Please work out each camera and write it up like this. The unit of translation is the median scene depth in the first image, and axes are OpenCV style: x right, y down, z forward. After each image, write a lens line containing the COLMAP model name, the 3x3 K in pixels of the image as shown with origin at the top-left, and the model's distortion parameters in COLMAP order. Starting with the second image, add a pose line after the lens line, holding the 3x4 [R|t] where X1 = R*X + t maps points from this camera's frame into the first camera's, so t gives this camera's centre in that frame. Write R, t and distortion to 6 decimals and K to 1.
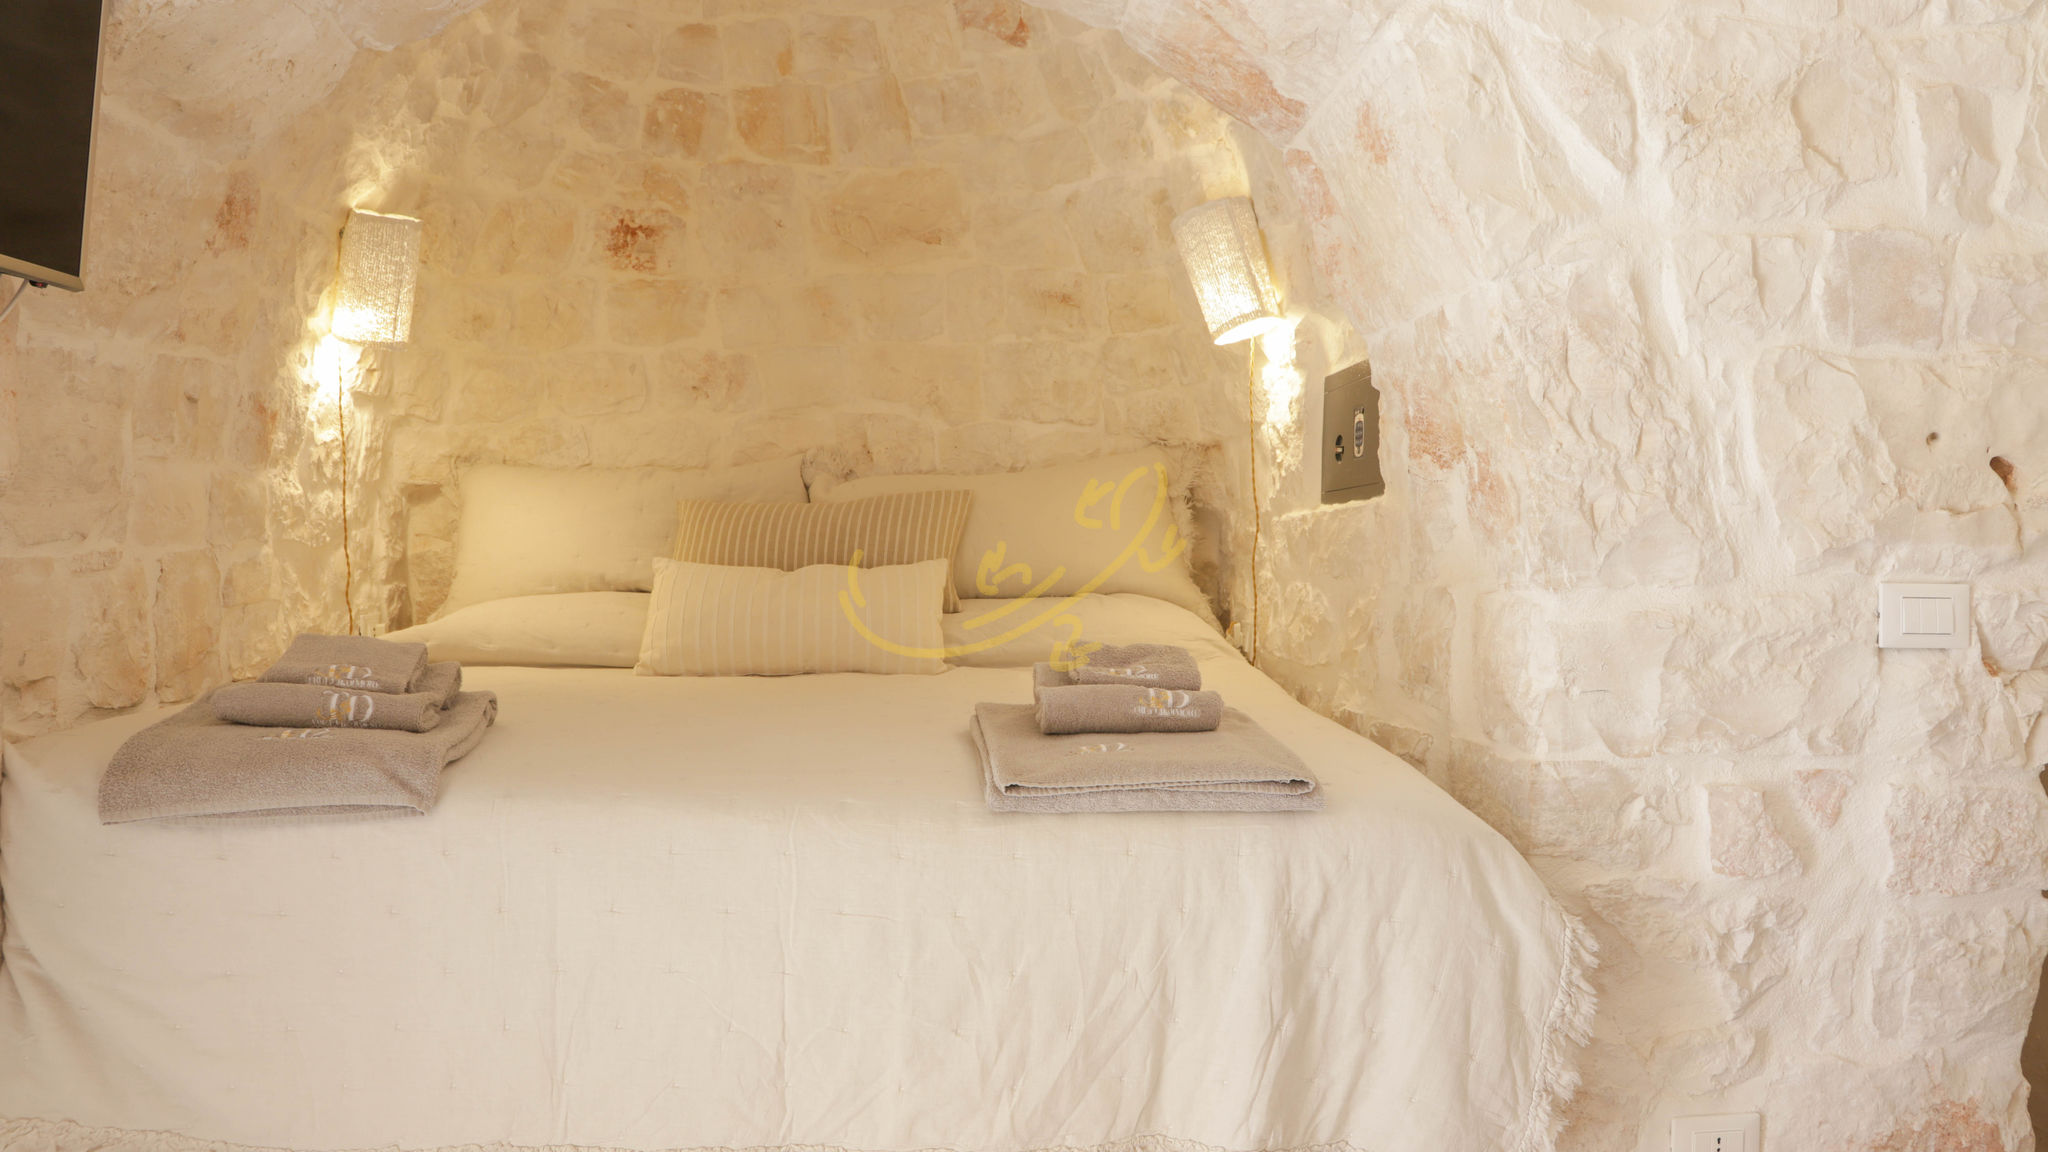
lens RADIAL K [[1493.9, 0, 1024.0], [0, 1493.9, 576.0], [0, 0, 1]] dist [-0.060150, 0.003145]
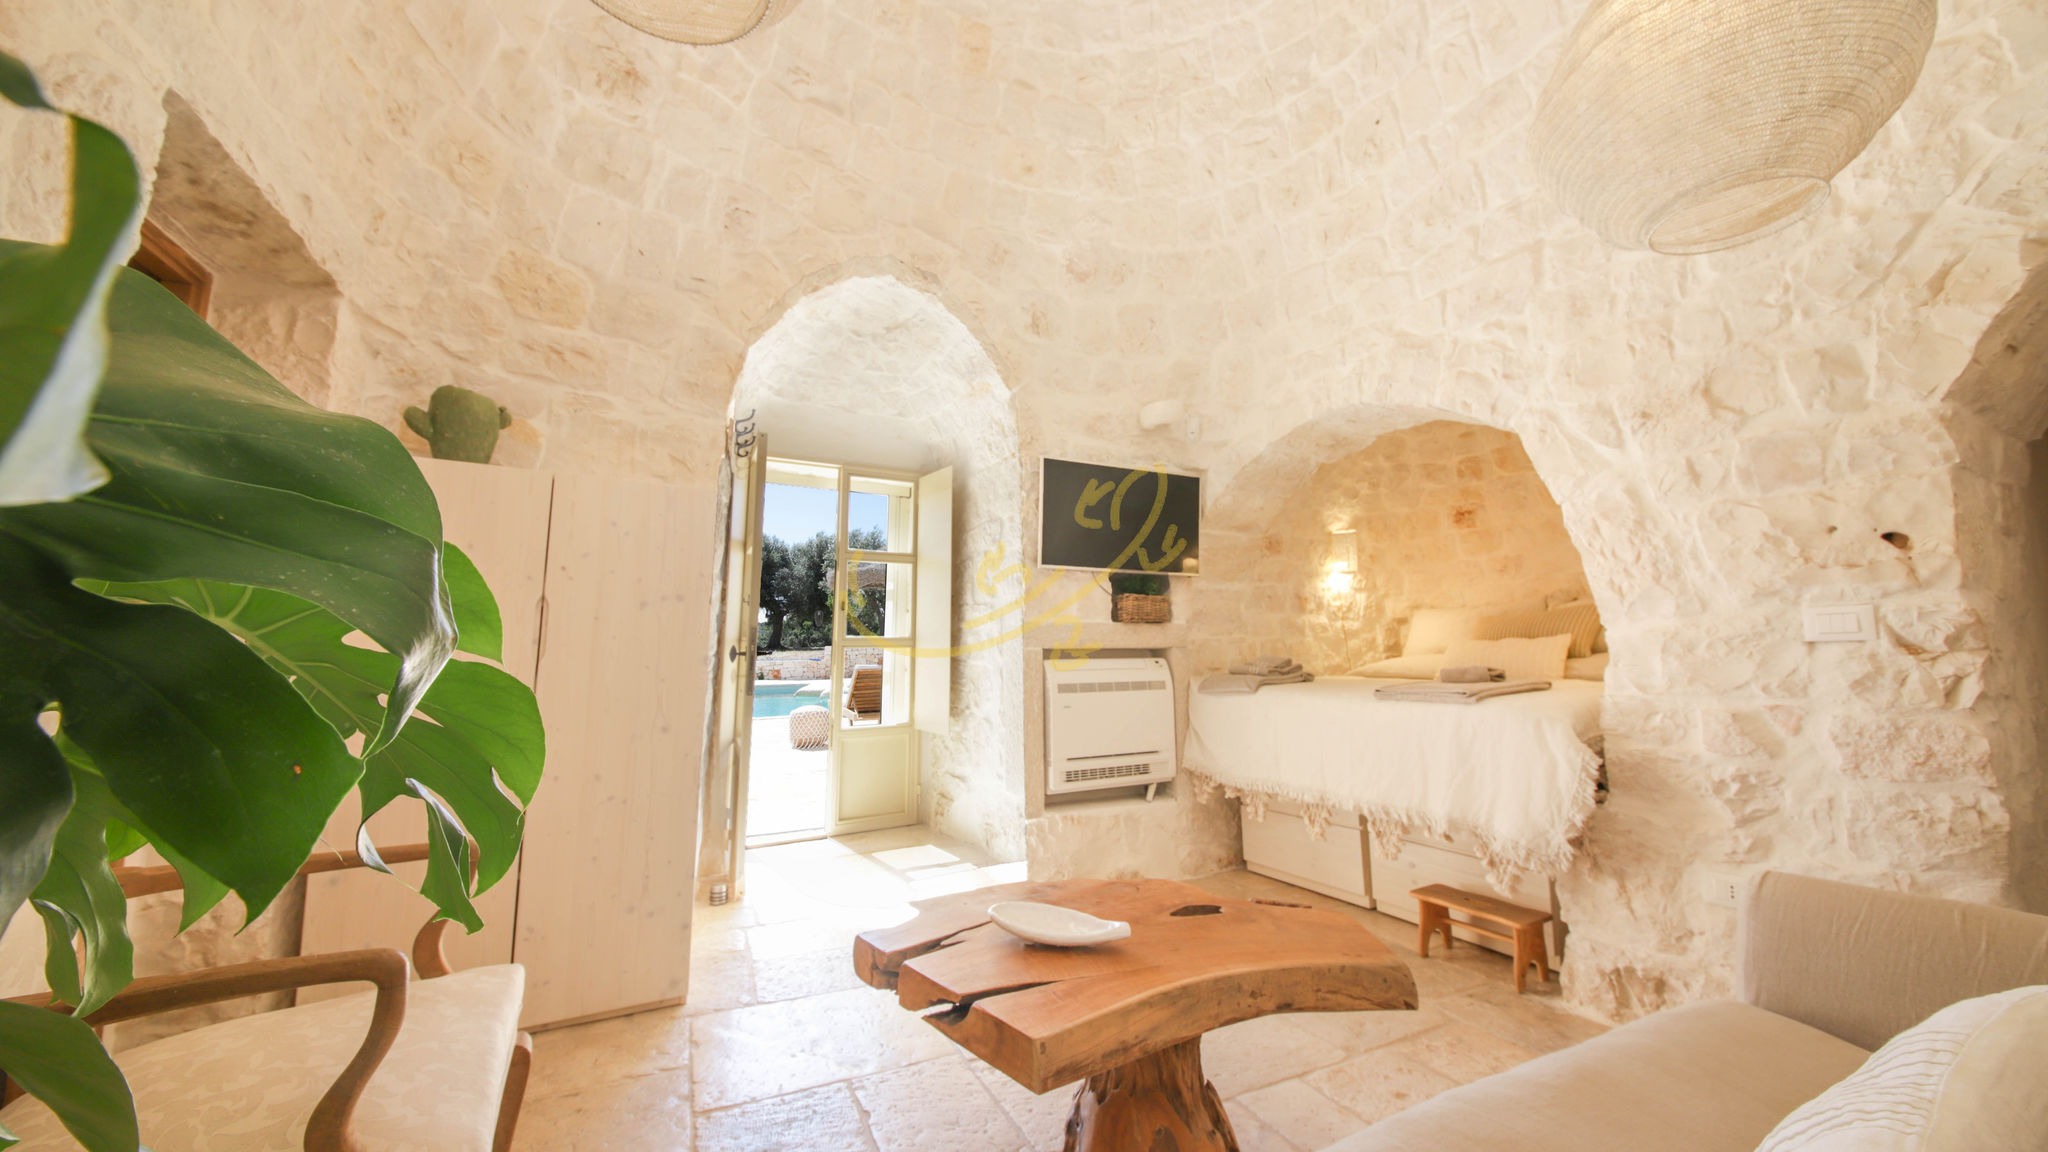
lens RADIAL K [[715.3, 0, 1014.0], [0, 715.3, 564.4], [0, 0, 1]] dist [-0.000068, -0.009447]
pose [[0.376973, -0.138319, -0.915838, 1.055588], [-0.014198, 0.987807, -0.155032, 0.107386], [0.926115, 0.071446, 0.370413, -0.321824]]
